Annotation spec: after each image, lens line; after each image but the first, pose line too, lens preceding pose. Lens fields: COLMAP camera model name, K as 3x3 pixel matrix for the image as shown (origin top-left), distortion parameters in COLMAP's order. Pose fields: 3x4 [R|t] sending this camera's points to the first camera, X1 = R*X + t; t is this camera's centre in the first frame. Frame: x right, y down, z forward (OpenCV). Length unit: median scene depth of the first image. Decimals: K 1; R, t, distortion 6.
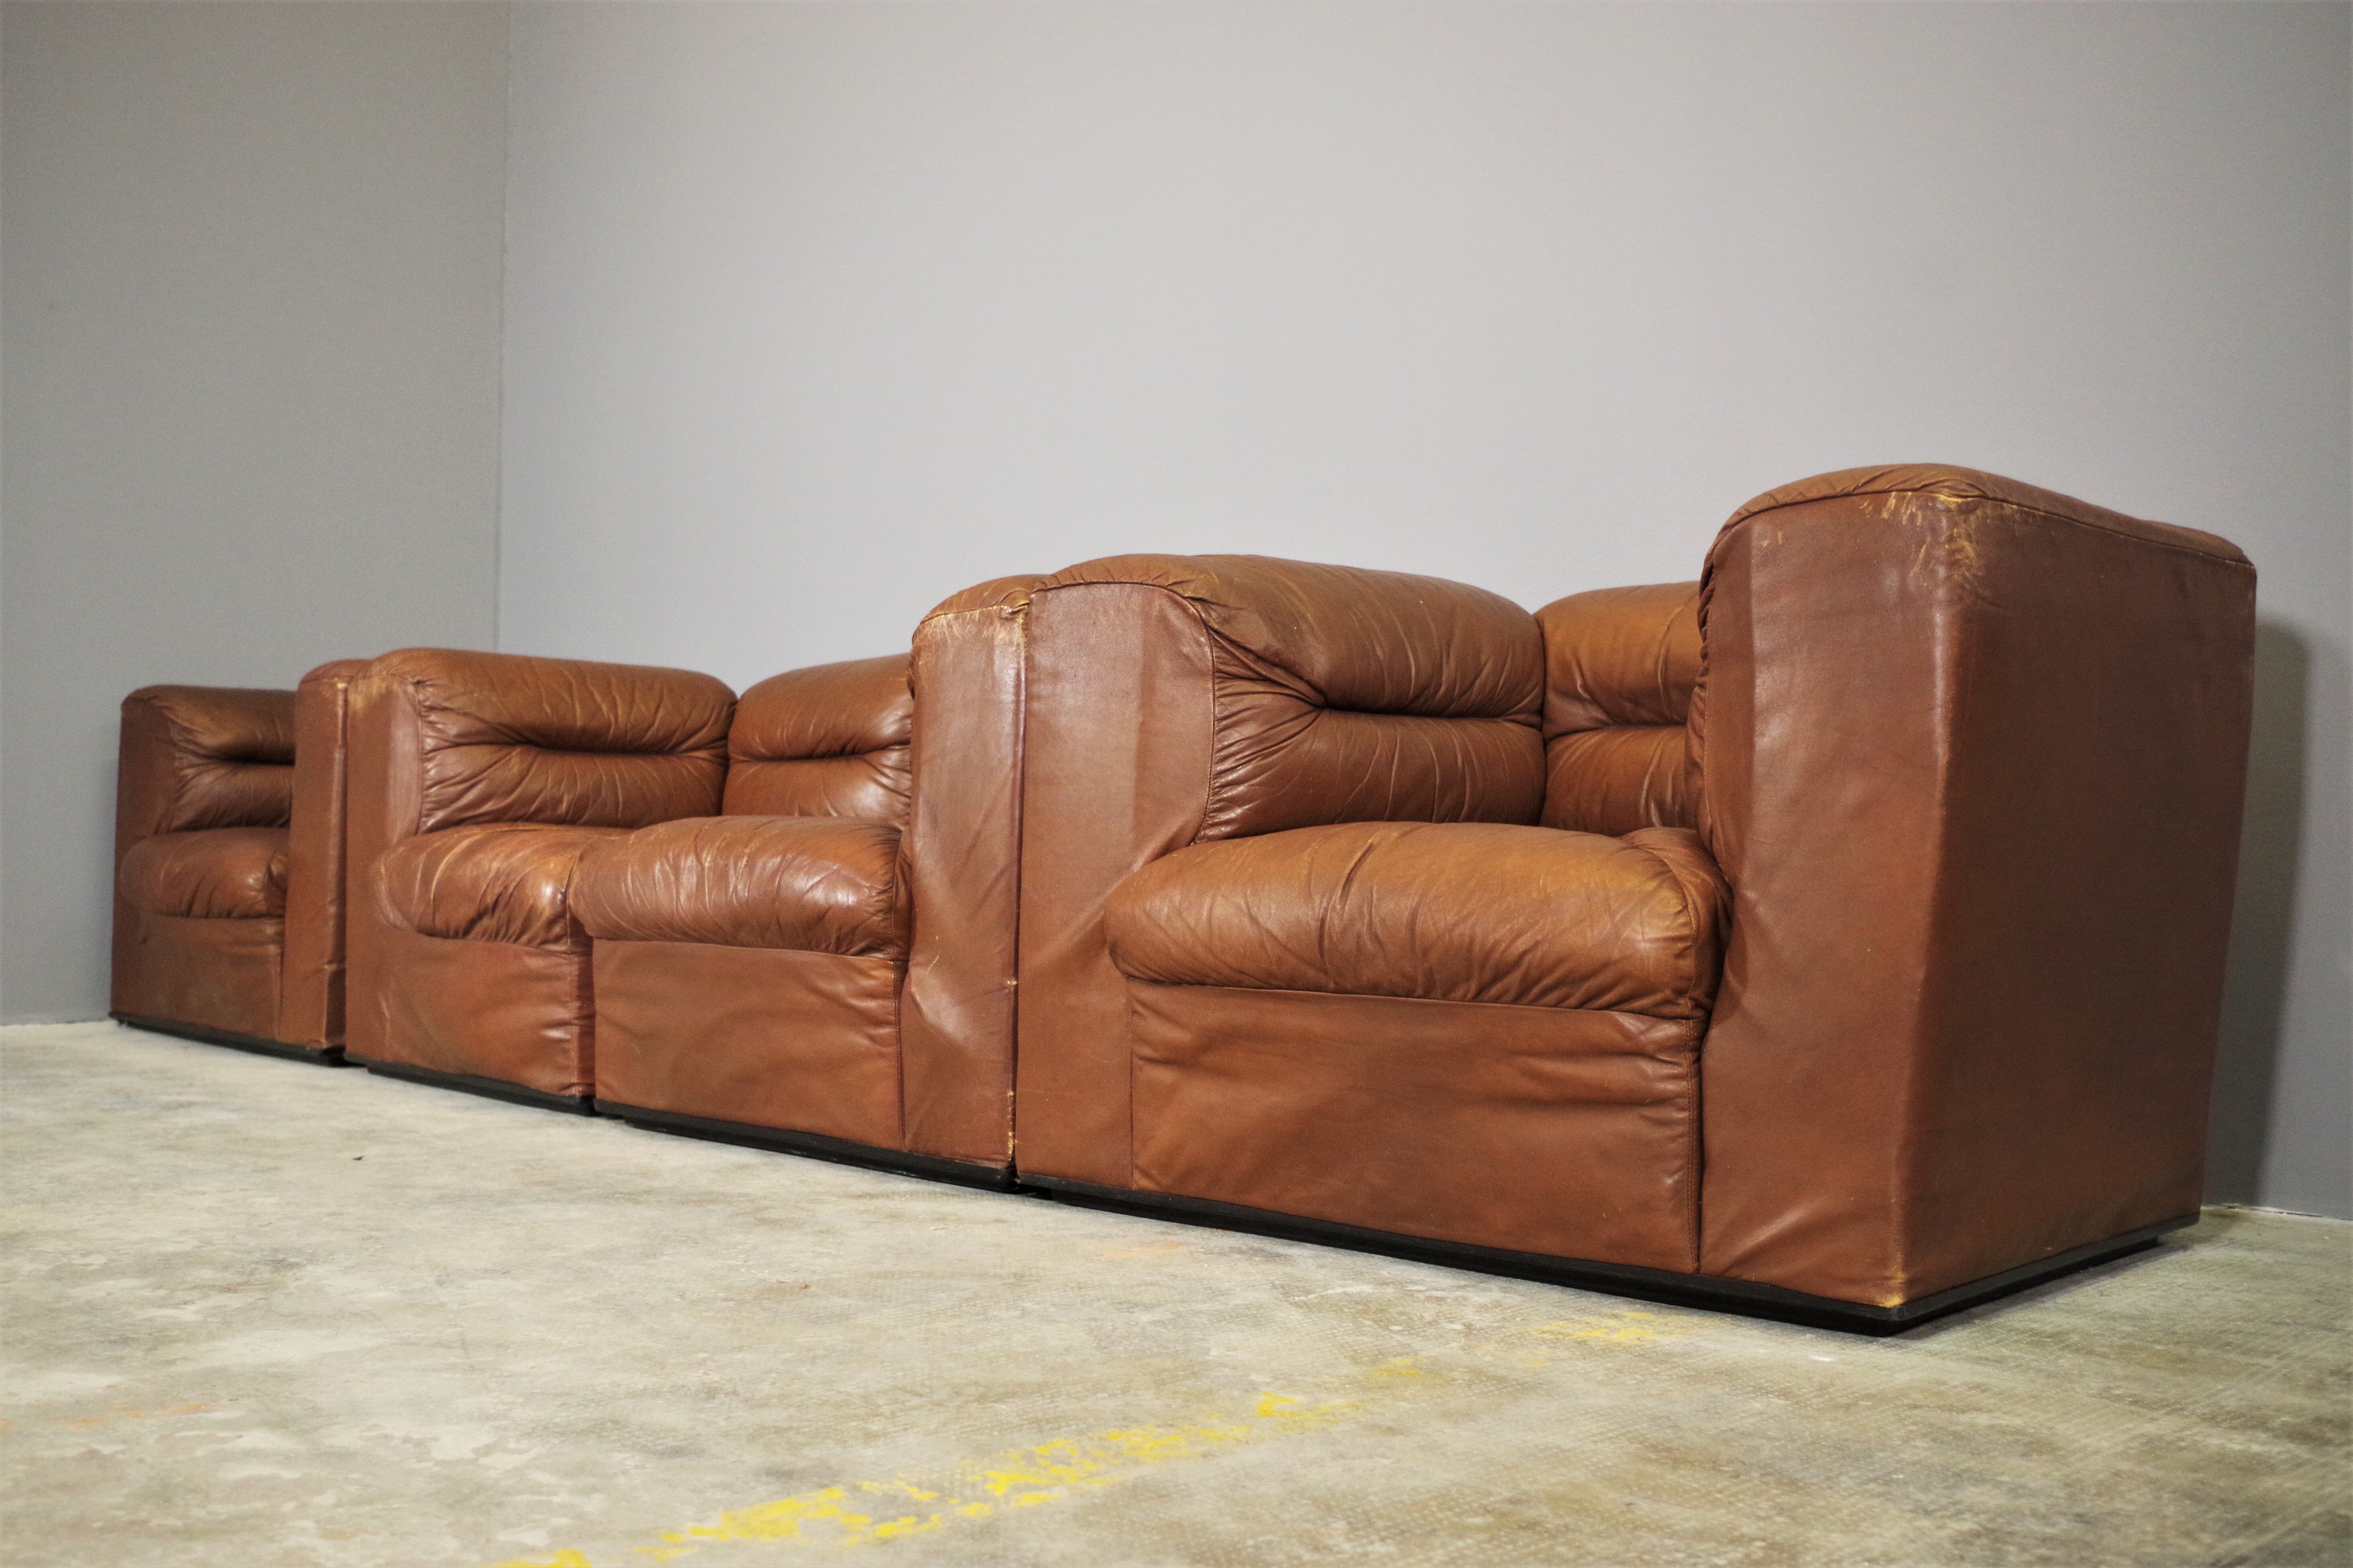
lens RADIAL K [[2232.0, 0, 1159.9], [0, 2232.0, 741.6], [0, 0, 1]] dist [-0.066384, 0.002940]
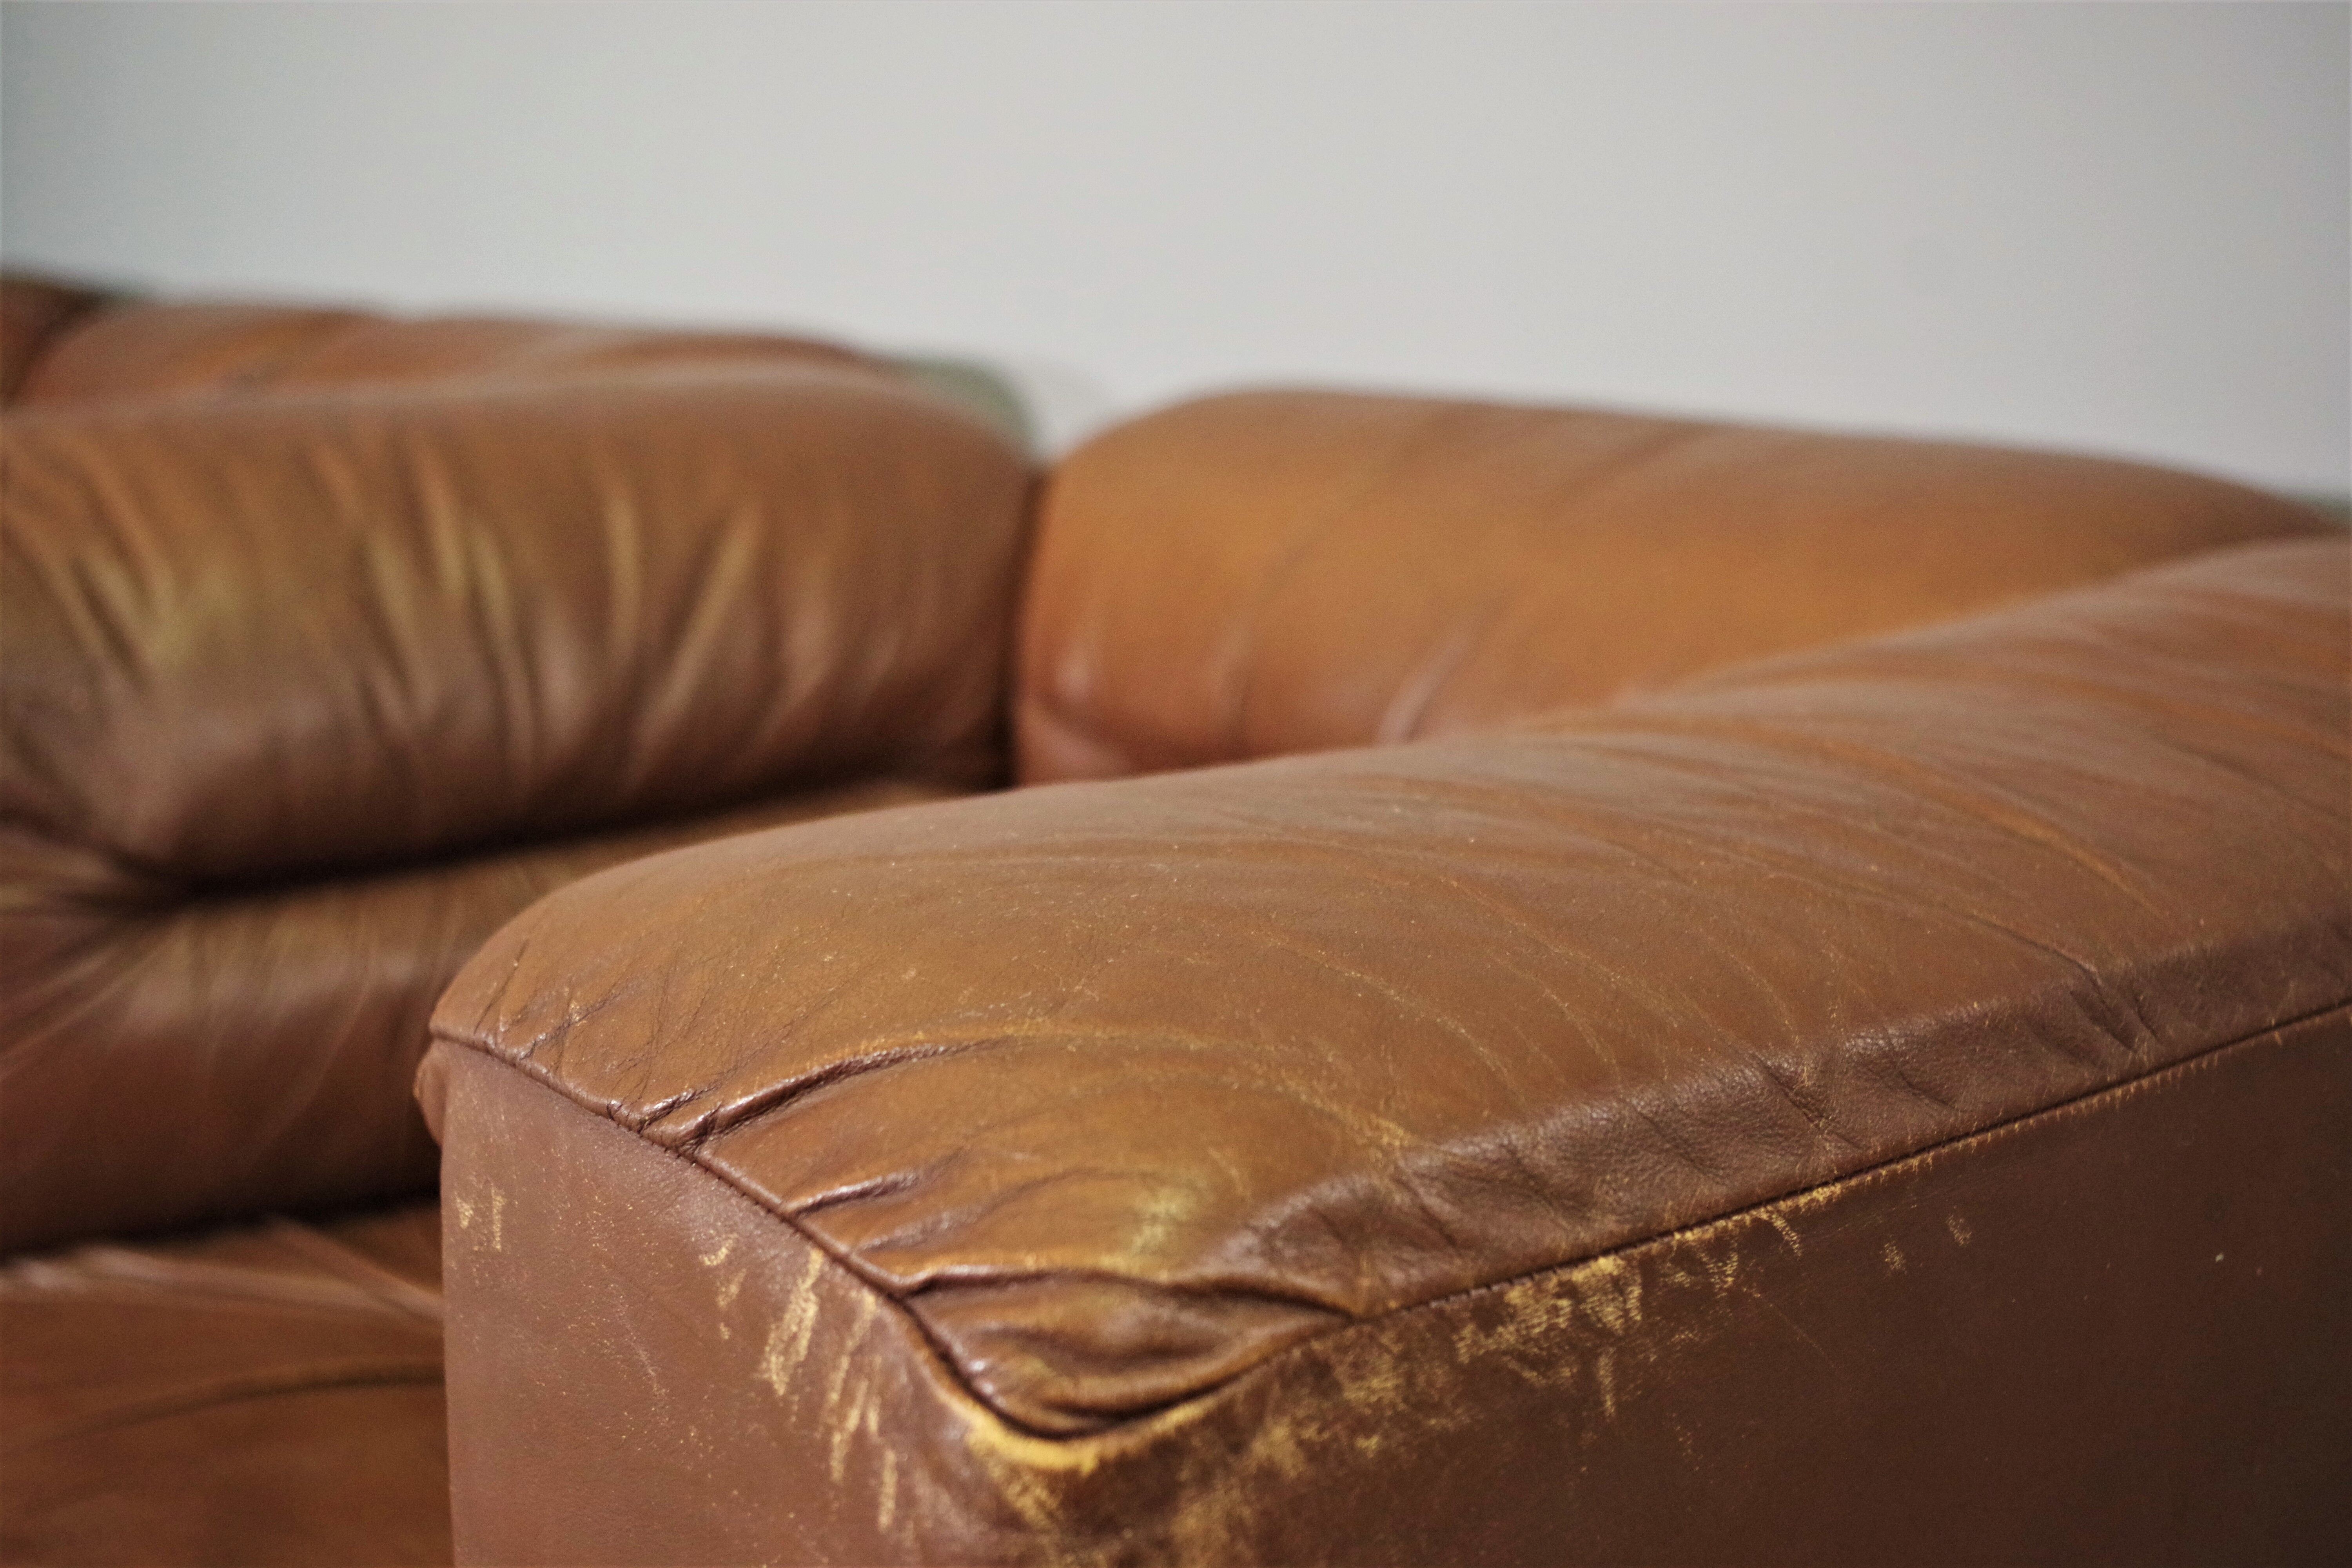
lens RADIAL K [[2616.6, 0, 1176.0], [0, 2616.6, 784.0], [0, 0, 1]] dist [-0.077888, 0.002664]
pose [[0.994958, 0.024989, -0.097133, 0.256836], [0.001651, 0.964252, 0.264982, -0.136489], [0.100282, -0.263806, 0.959349, 0.557206]]
